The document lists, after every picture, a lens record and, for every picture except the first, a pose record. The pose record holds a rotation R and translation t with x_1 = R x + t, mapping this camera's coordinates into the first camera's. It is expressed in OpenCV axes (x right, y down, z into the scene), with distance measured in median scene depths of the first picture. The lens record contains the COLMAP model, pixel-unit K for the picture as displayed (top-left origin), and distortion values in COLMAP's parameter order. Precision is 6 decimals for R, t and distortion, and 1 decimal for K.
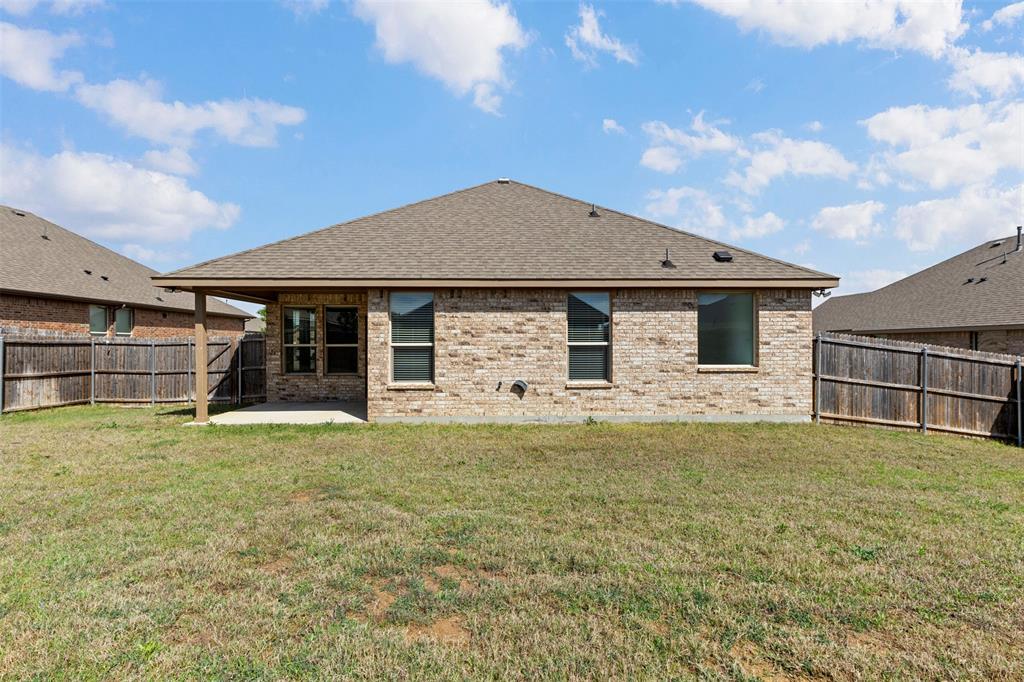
lens RADIAL K [[465.2, 0, 516.4], [0, 465.2, 343.2], [0, 0, 1]] dist [0.002737, 0.000839]
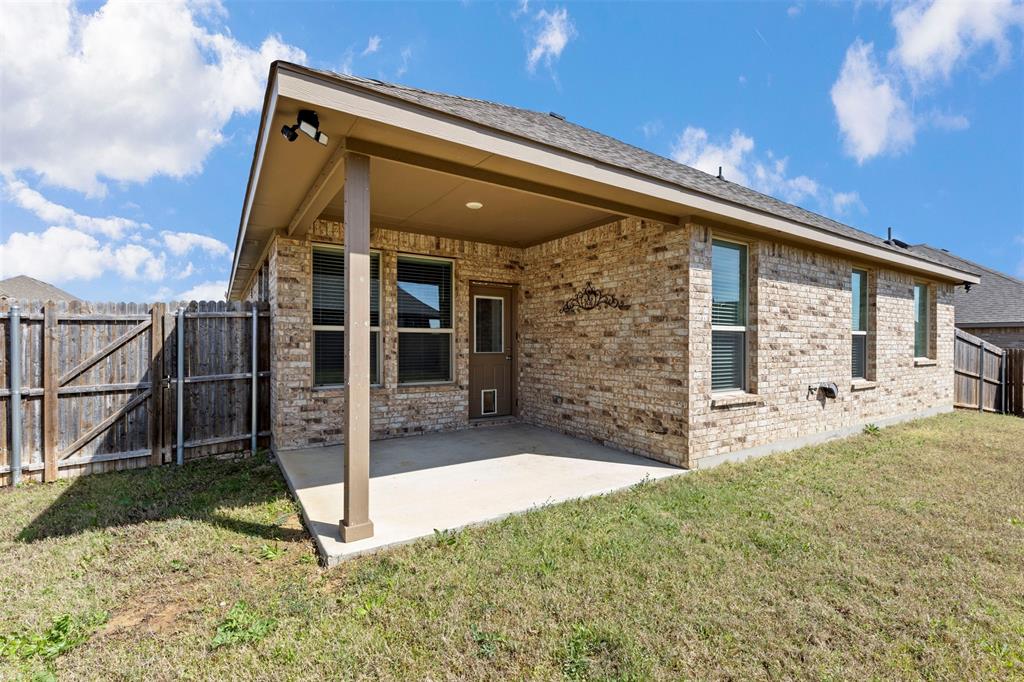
lens RADIAL K [[465.2, 0, 512.4], [0, 465.2, 345.4], [0, 0, 1]] dist [0.002737, 0.000839]
pose [[0.844235, 0.003788, 0.535960, -0.777150], [-0.009012, 0.999934, 0.007128, 0.022412], [-0.535898, -0.010847, 0.844213, 0.652167]]
